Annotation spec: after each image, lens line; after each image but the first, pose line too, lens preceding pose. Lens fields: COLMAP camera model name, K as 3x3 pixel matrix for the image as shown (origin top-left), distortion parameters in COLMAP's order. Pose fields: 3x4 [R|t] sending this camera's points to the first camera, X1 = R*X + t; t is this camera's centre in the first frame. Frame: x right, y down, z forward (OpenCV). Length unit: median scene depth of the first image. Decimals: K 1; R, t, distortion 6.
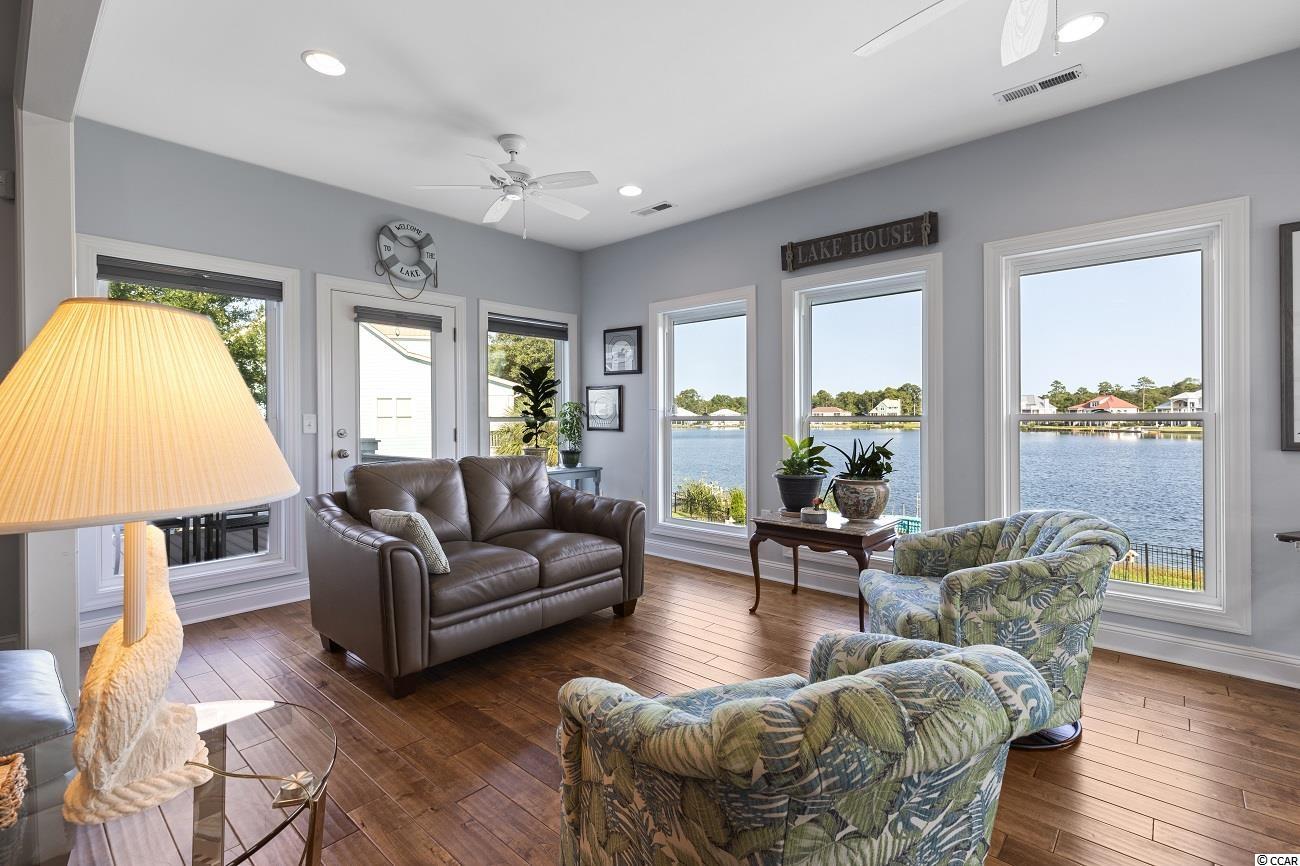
lens RADIAL K [[595.3, 0, 641.9], [0, 595.3, 397.8], [0, 0, 1]] dist [0.002546, -0.001140]
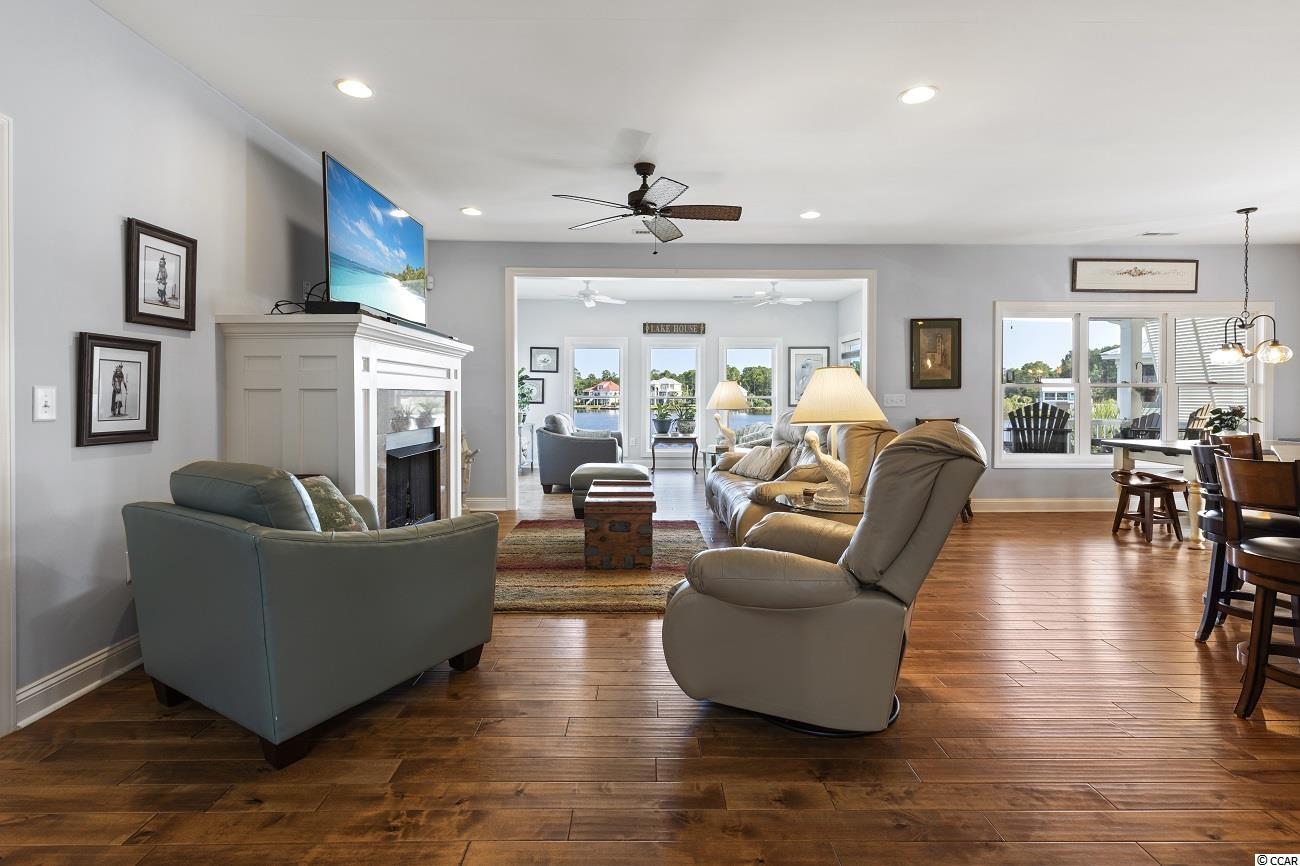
lens RADIAL K [[595.3, 0, 649.4], [0, 595.3, 402.8], [0, 0, 1]] dist [0.002546, -0.001140]
pose [[0.742724, -0.002611, 0.669593, -1.217790], [-0.025164, 0.999177, 0.031809, -0.014173], [-0.669125, -0.040475, 0.742047, -0.712559]]
